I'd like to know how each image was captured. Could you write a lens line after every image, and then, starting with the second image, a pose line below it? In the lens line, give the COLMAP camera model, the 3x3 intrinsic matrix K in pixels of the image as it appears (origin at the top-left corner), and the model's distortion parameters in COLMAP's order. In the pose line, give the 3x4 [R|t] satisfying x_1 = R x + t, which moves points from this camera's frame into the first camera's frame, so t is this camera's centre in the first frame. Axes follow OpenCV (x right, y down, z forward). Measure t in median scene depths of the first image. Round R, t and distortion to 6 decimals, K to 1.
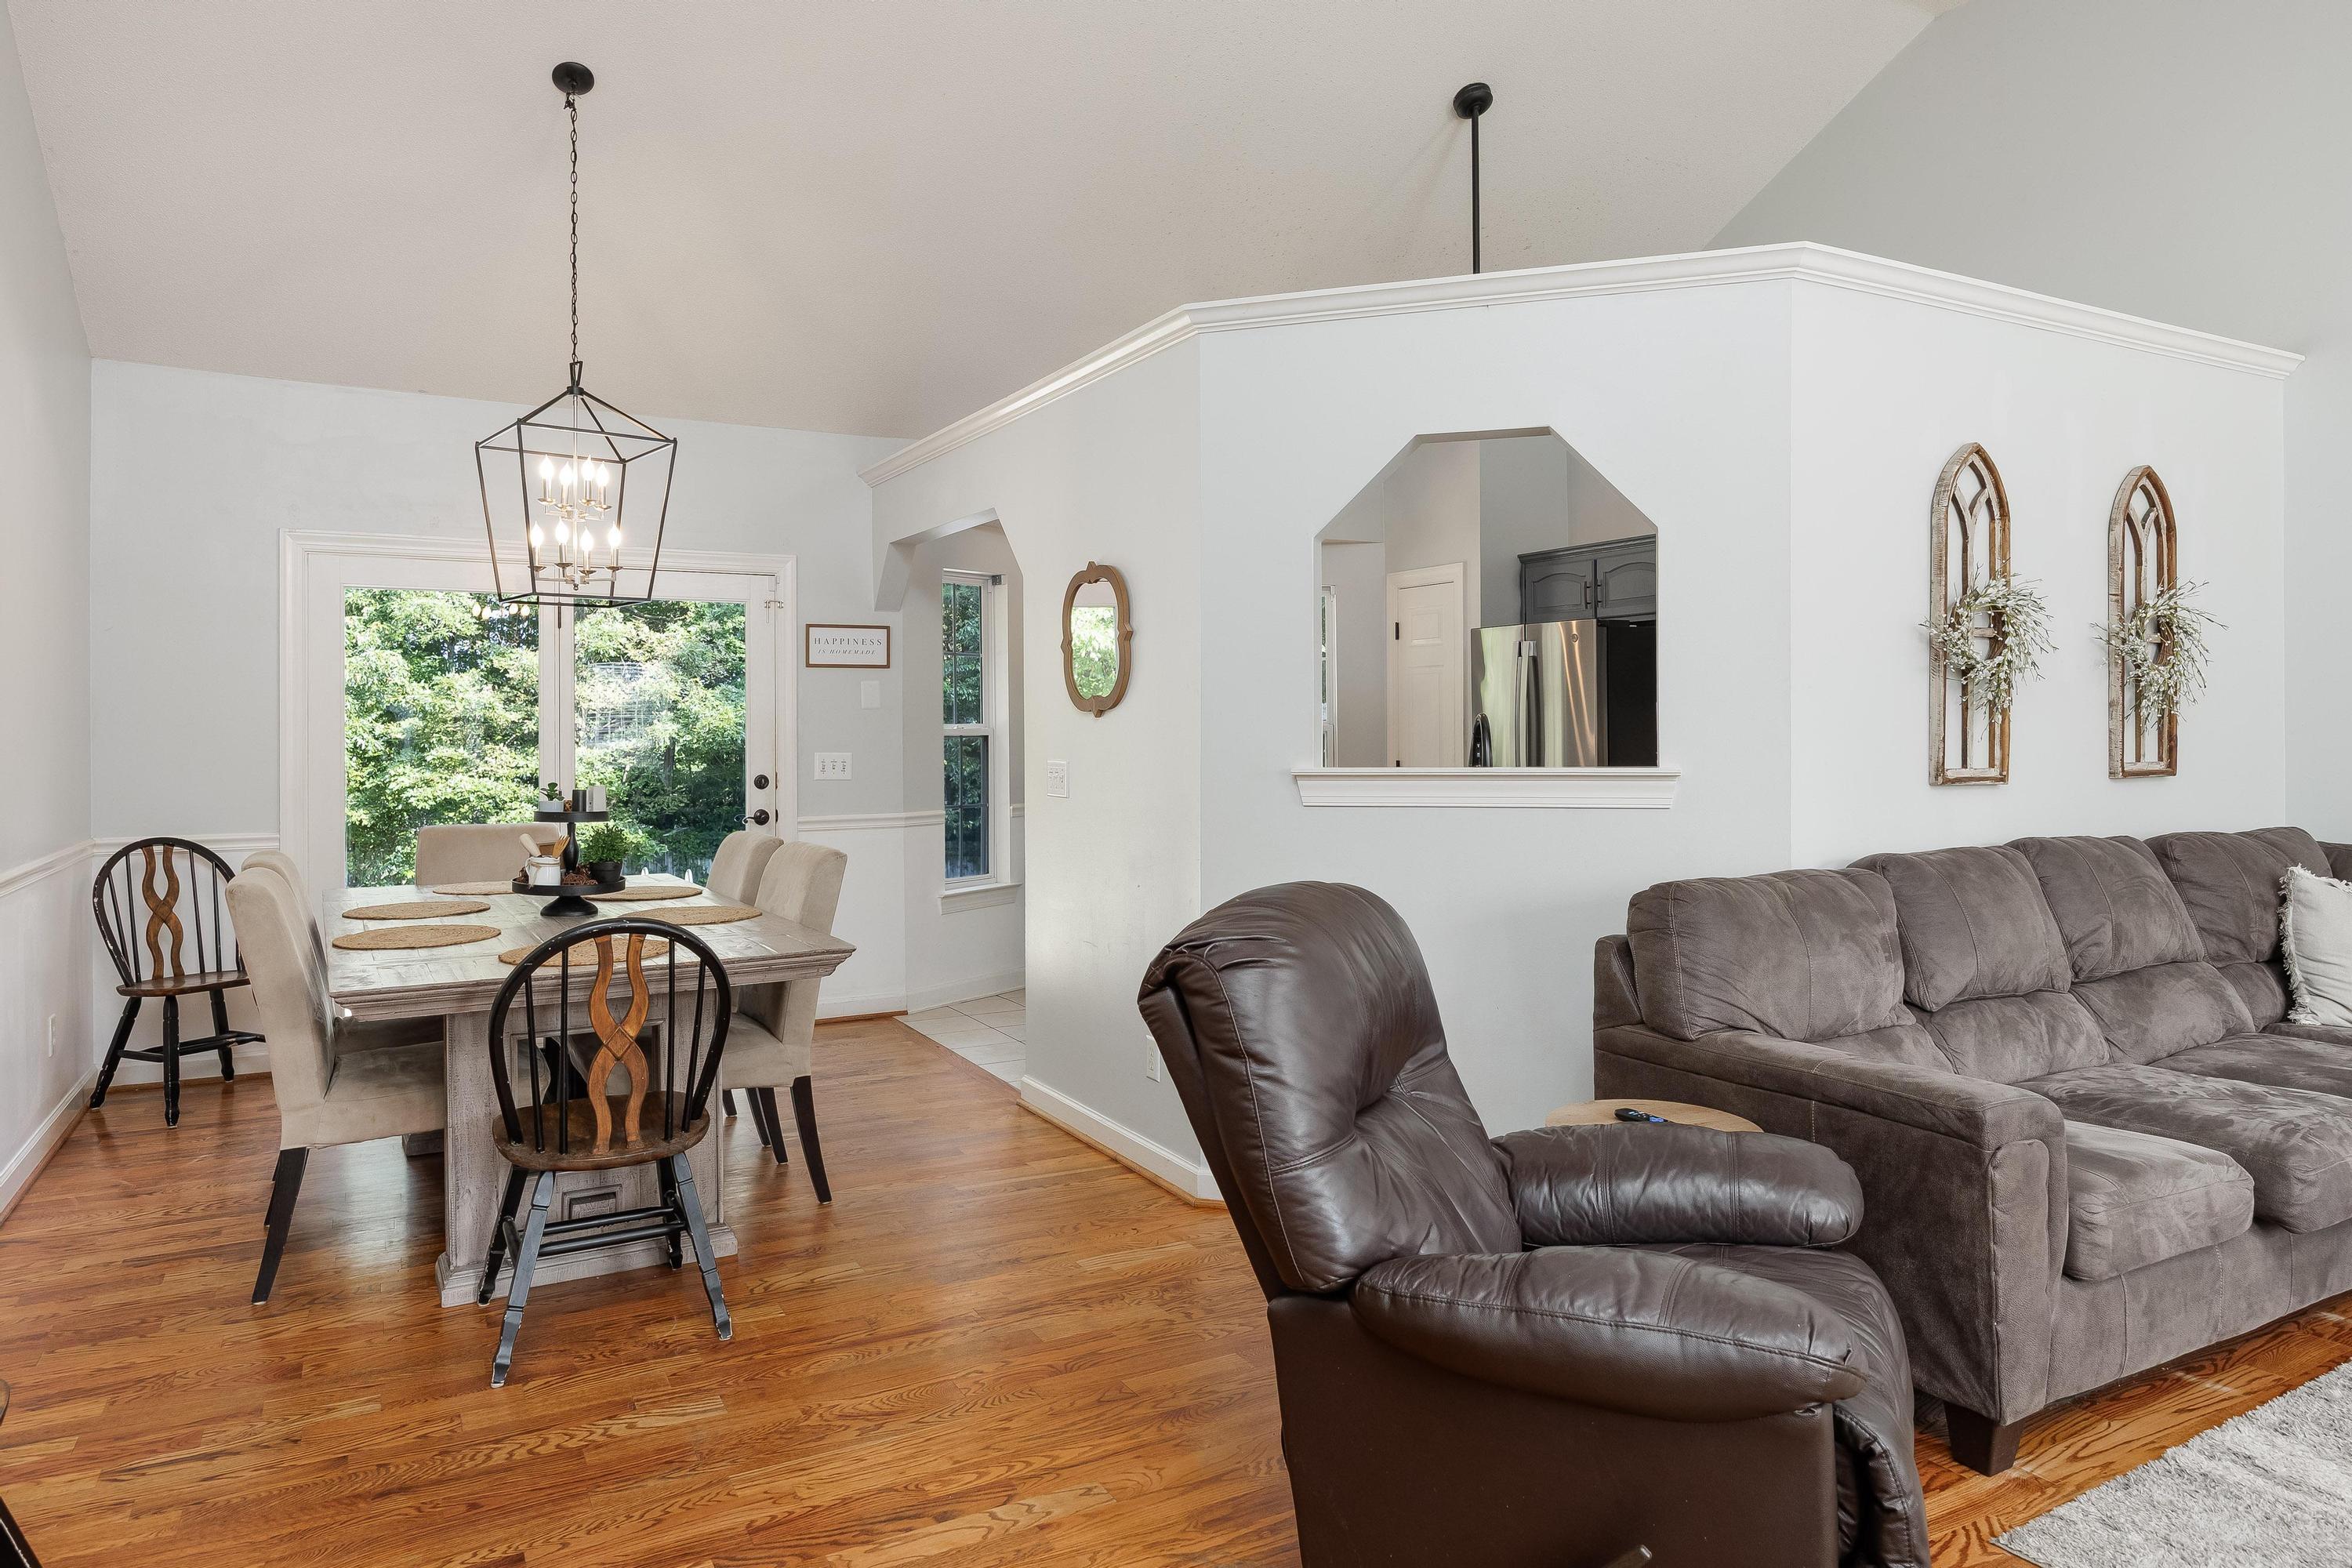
lens RADIAL K [[1377.0, 0, 1172.9], [0, 1377.0, 765.1], [0, 0, 1]] dist [-0.000889, 0.000288]
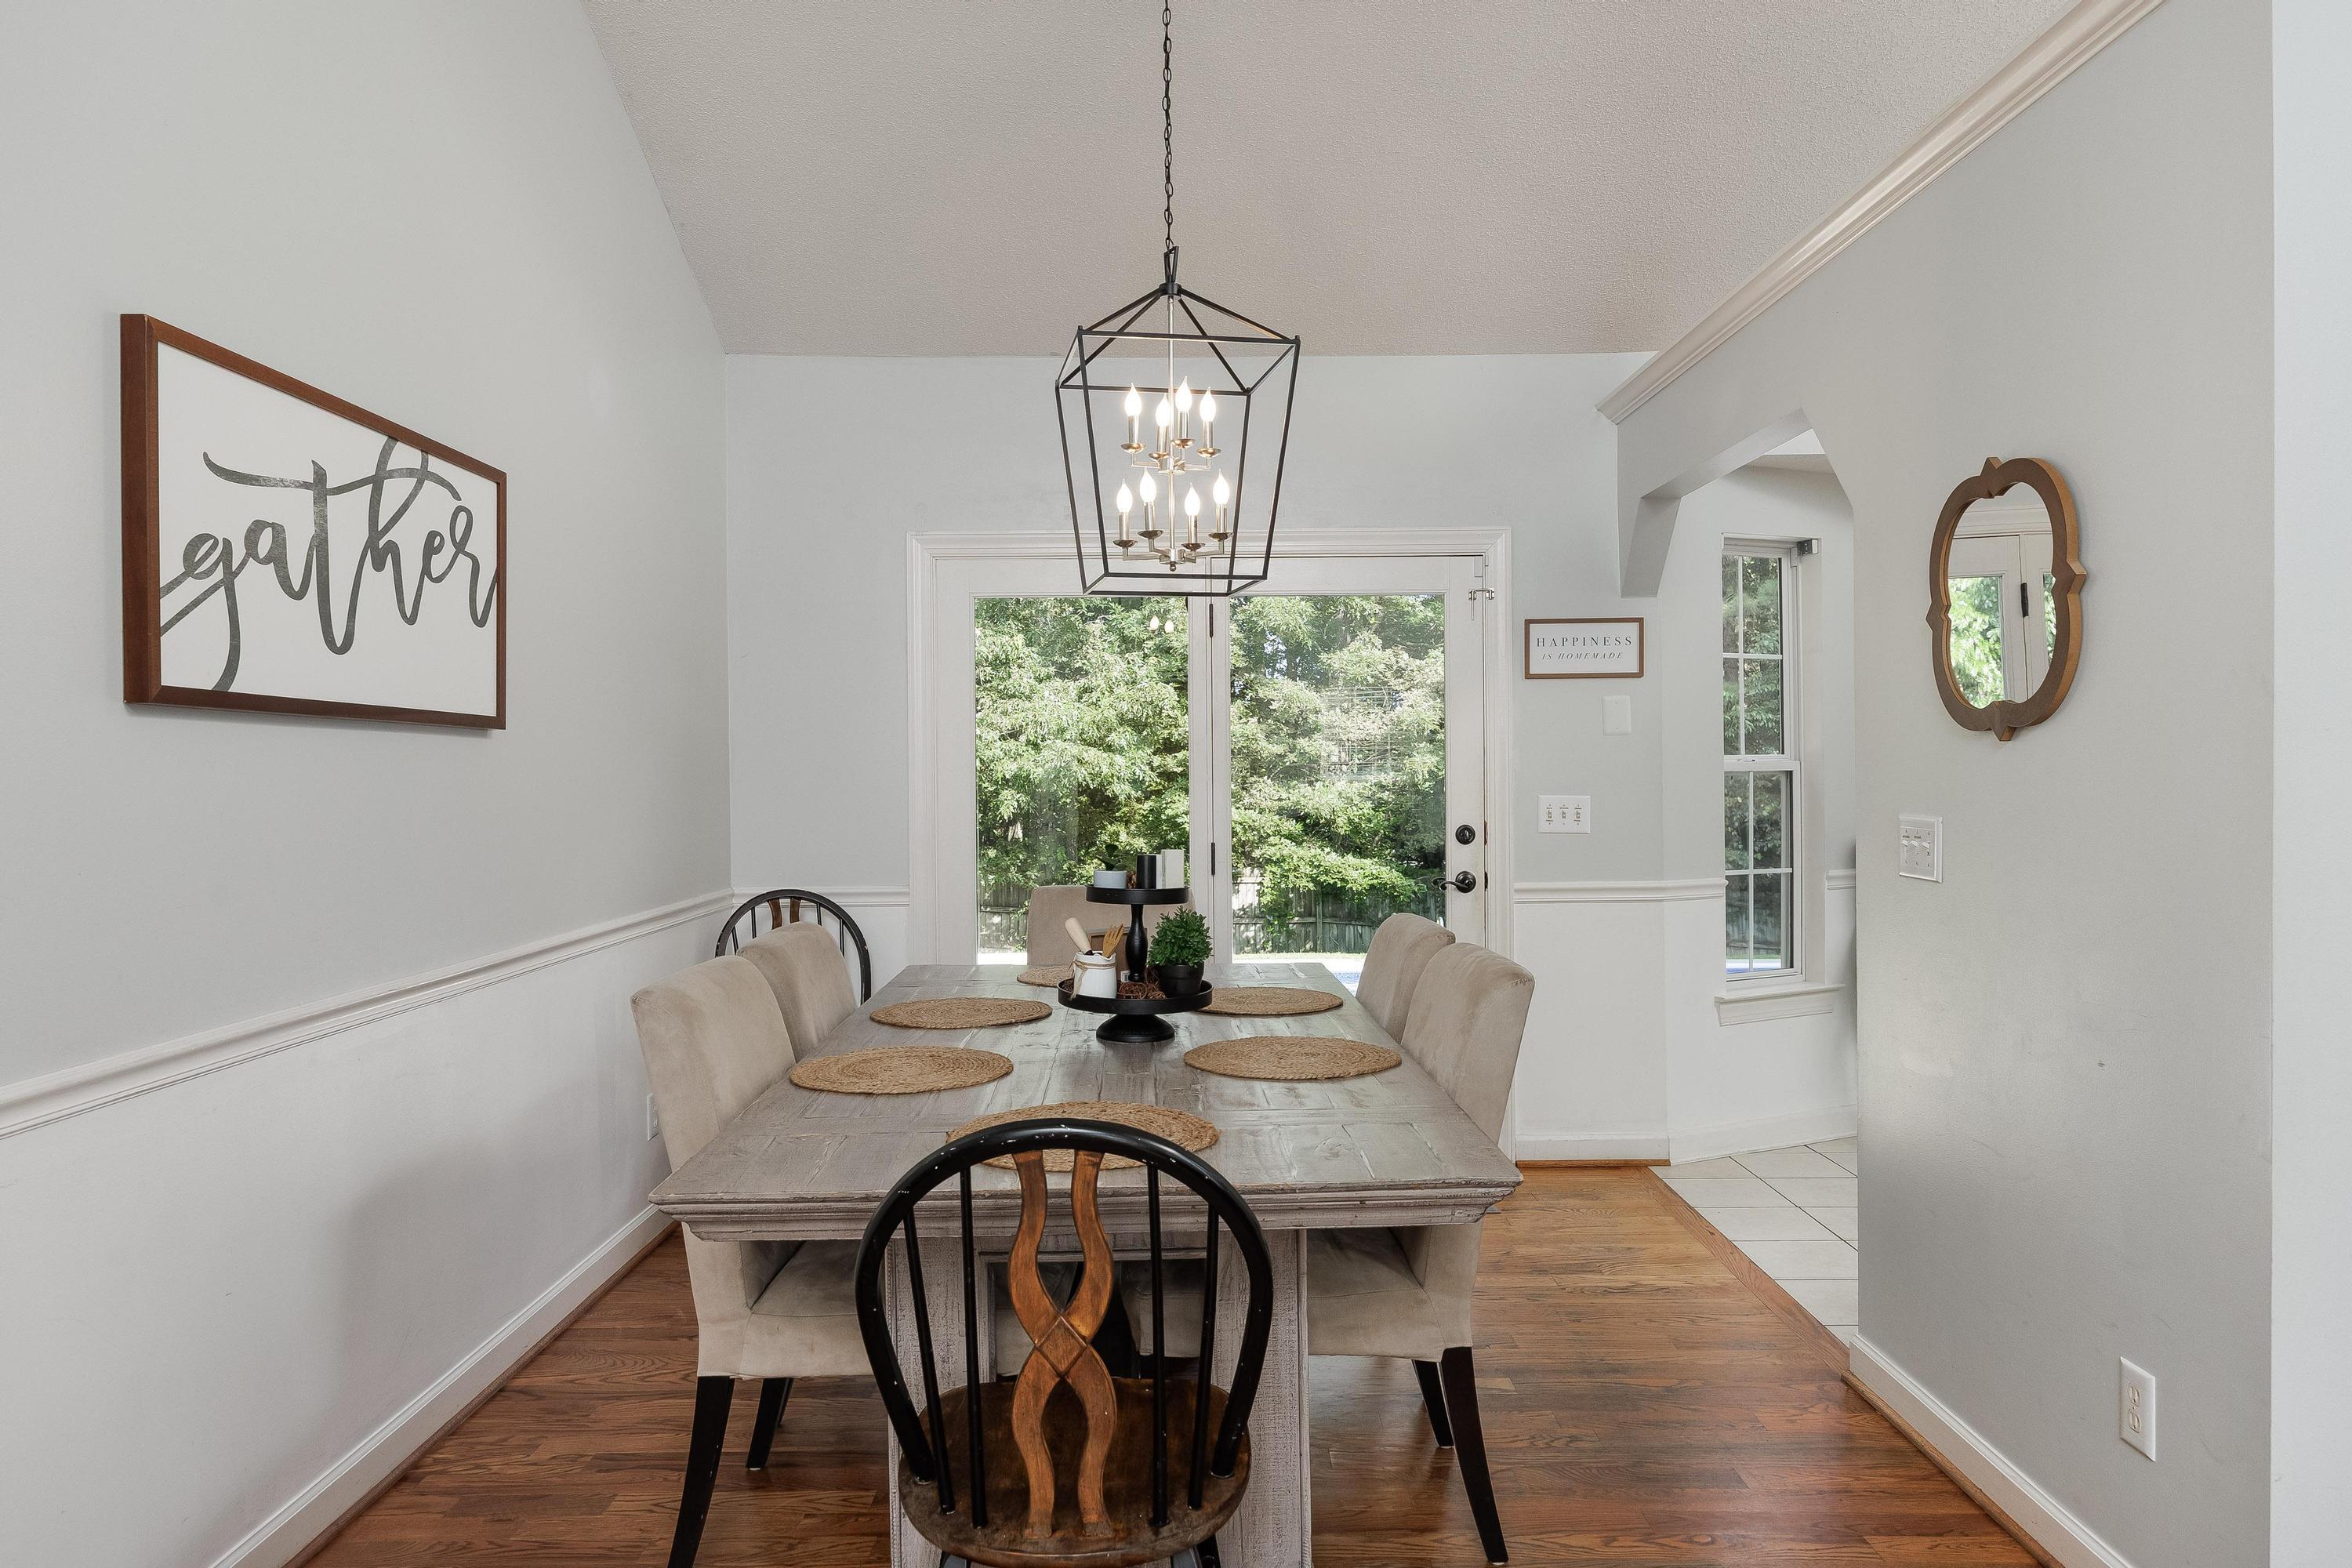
lens RADIAL K [[1523.9, 0, 1183.5], [0, 1523.9, 759.9], [0, 0, 1]] dist [0.001328, 0.000799]
pose [[0.870617, -0.003439, -0.491949, -0.035280], [-0.009718, 0.999660, -0.024185, -0.008861], [0.491865, 0.025837, 0.870288, 0.274123]]
